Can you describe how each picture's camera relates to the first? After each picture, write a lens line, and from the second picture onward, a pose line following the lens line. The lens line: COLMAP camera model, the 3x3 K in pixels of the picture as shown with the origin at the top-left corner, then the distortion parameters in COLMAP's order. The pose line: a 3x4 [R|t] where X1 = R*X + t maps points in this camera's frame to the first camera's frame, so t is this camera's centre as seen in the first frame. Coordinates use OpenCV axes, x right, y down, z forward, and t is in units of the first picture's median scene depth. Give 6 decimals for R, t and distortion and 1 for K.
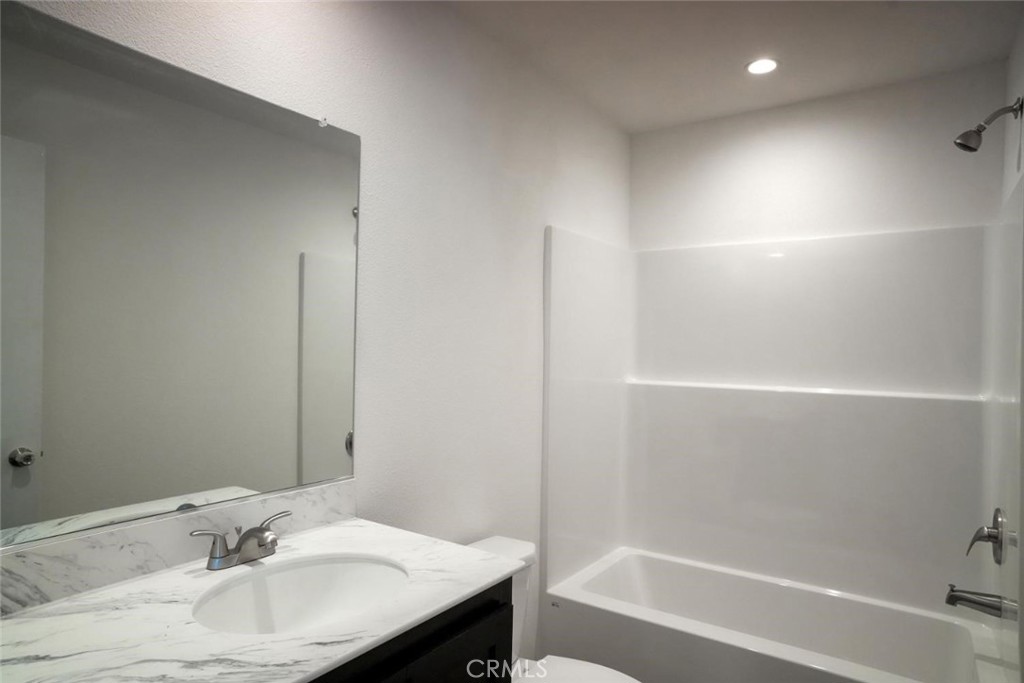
lens RADIAL K [[604.1, 0, 515.8], [0, 604.1, 345.0], [0, 0, 1]] dist [-0.063253, 0.046247]
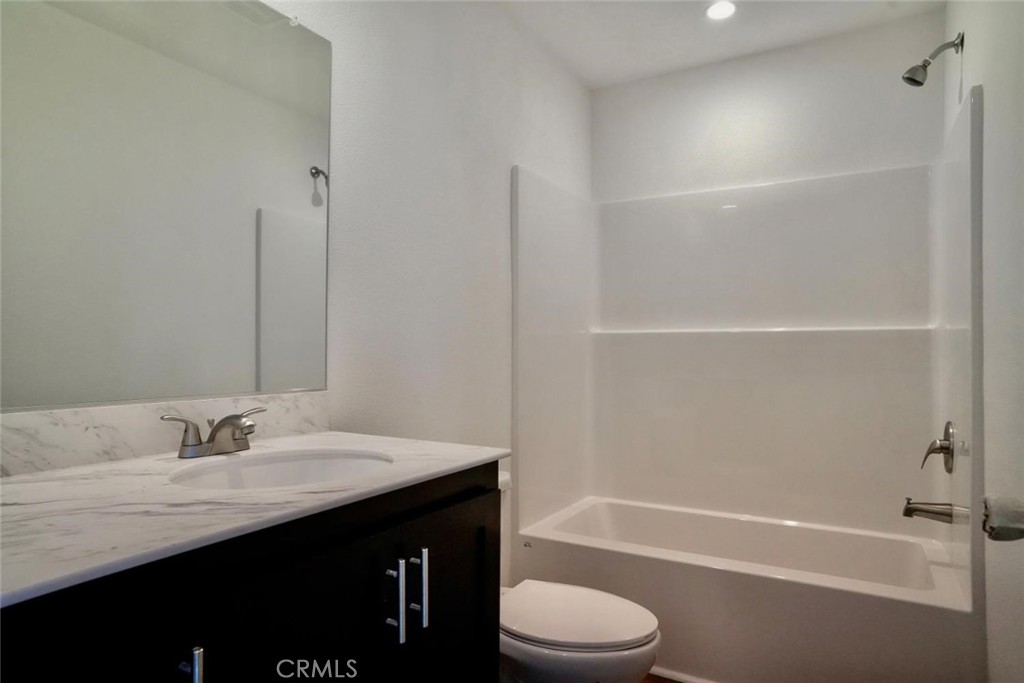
lens RADIAL K [[604.1, 0, 514.5], [0, 604.1, 339.7], [0, 0, 1]] dist [-0.063253, 0.046247]
pose [[0.996997, -0.013035, 0.076339, -0.035884], [0.013616, 0.999882, -0.007097, 0.131773], [-0.076238, 0.008115, 0.997057, 0.006644]]
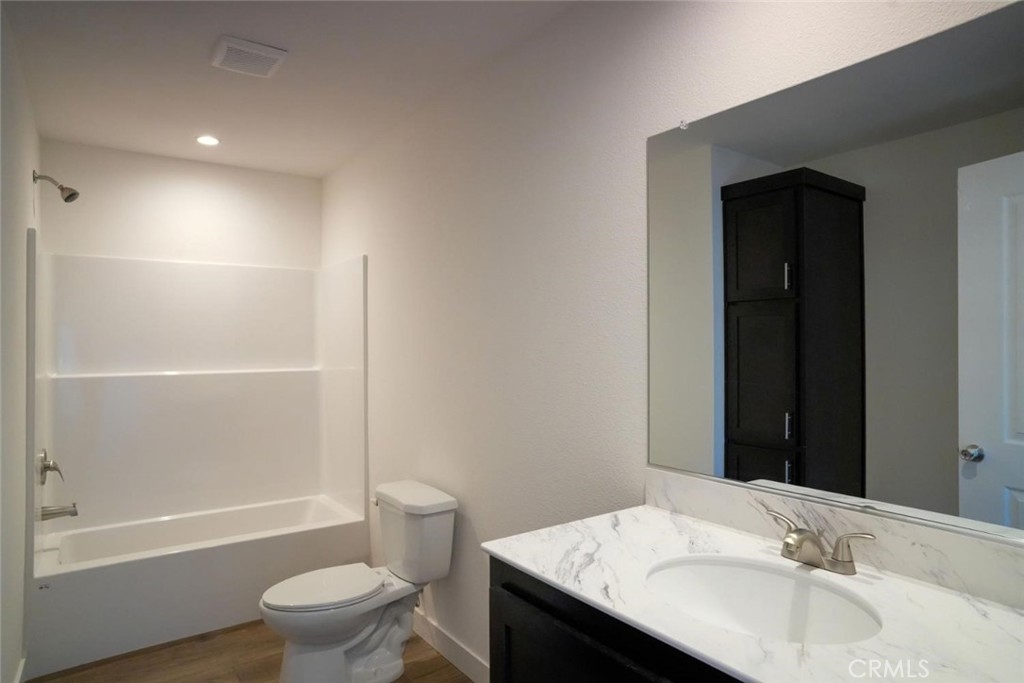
lens RADIAL K [[604.1, 0, 510.4], [0, 604.1, 341.4], [0, 0, 1]] dist [-0.063253, 0.046247]
pose [[-0.361306, -0.012123, -0.932369, 0.315503], [0.014233, 0.999727, -0.018515, 0.004828], [0.932339, -0.019960, -0.361034, 0.445803]]
